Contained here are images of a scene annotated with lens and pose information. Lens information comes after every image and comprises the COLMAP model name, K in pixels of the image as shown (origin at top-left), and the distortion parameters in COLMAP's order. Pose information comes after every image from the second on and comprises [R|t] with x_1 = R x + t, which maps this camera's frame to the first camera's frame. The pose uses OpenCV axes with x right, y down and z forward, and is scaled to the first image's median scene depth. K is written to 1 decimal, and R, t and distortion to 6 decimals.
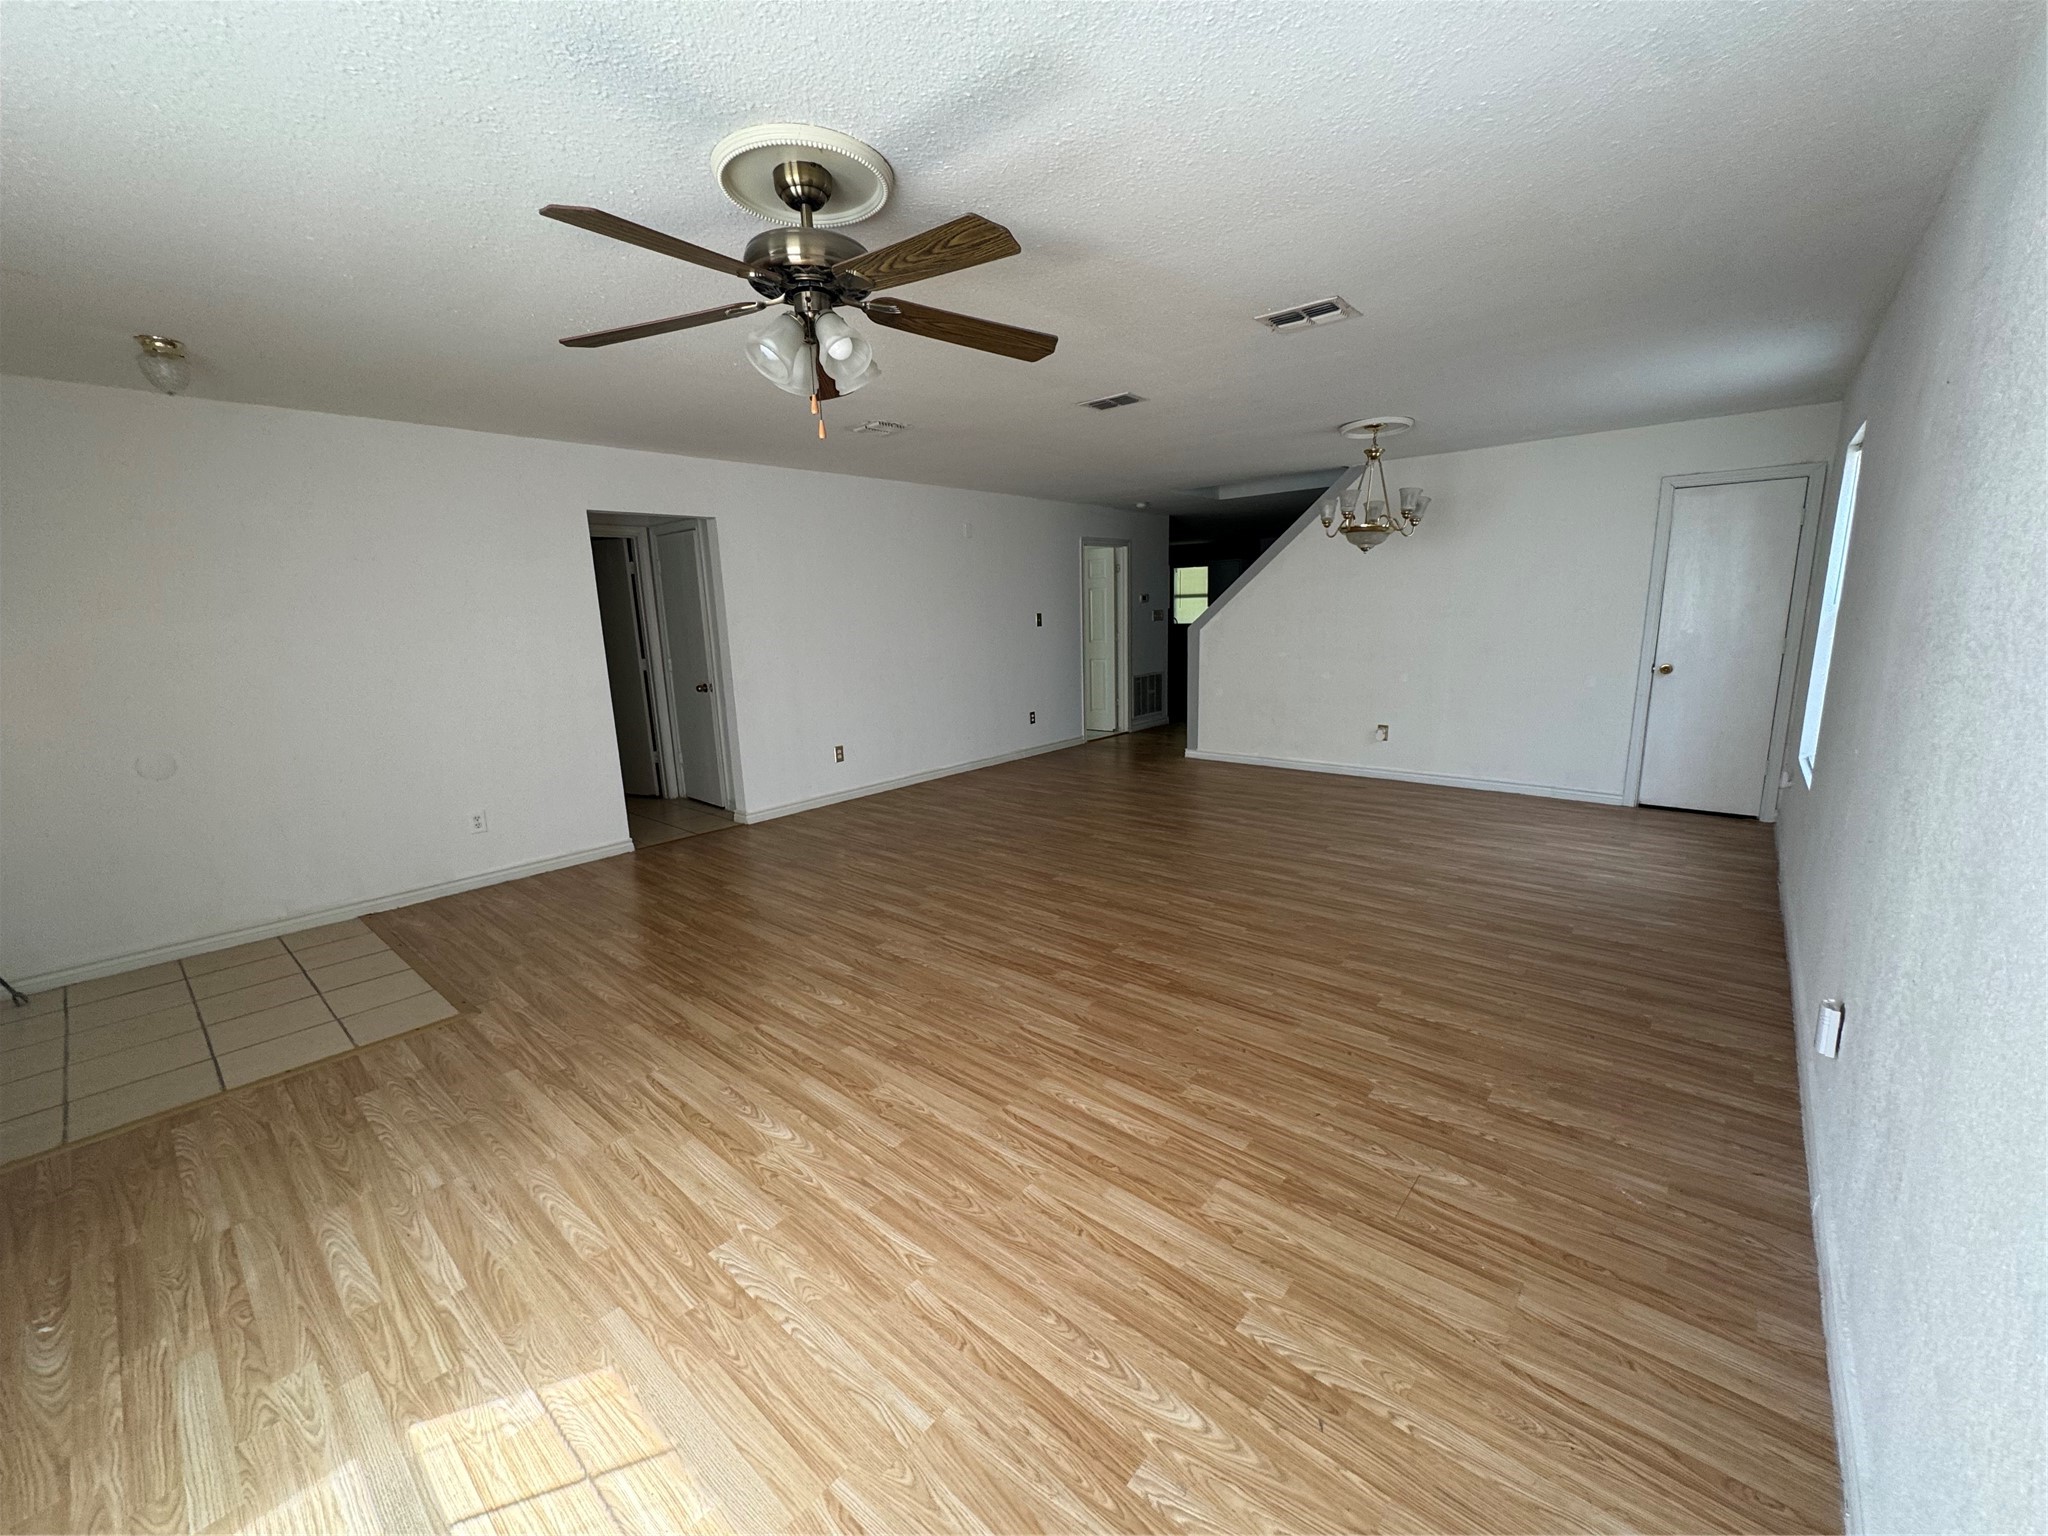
lens RADIAL K [[819.7, 0, 1025.1], [0, 819.7, 773.1], [0, 0, 1]] dist [-0.002361, 0.000426]
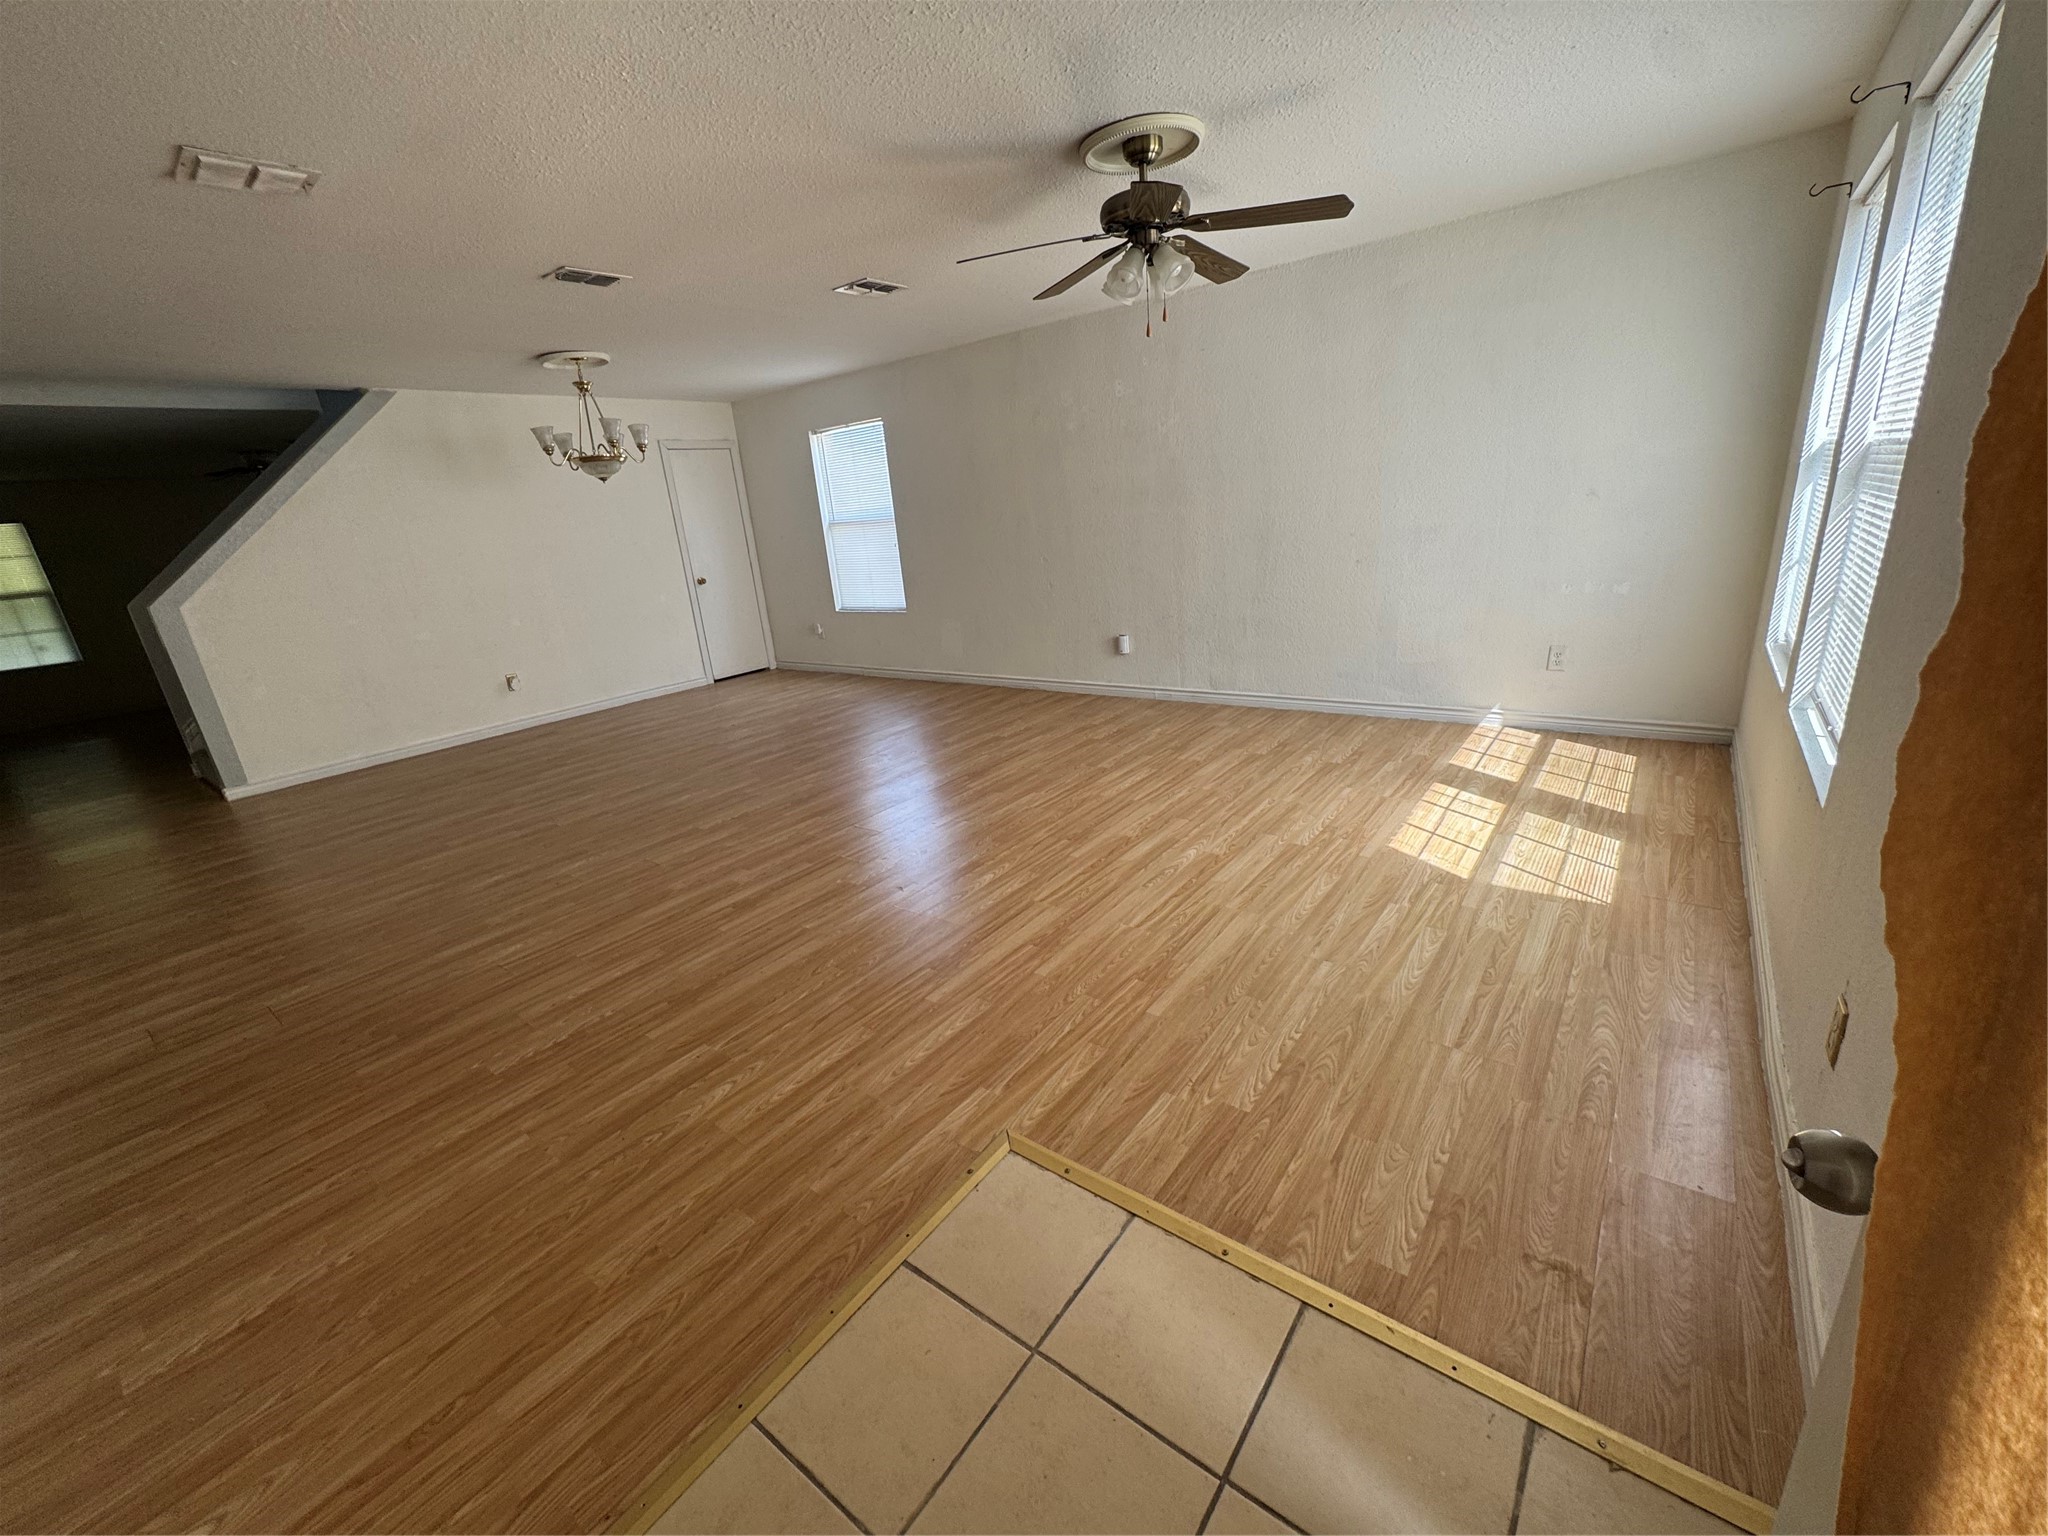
lens RADIAL K [[819.7, 0, 1029.8], [0, 819.7, 767.7], [0, 0, 1]] dist [-0.002361, 0.000426]
pose [[-0.063493, -0.273363, 0.959813, -1.499446], [0.282993, 0.917345, 0.279988, -0.145577], [-0.957018, 0.289397, 0.019114, 1.146708]]
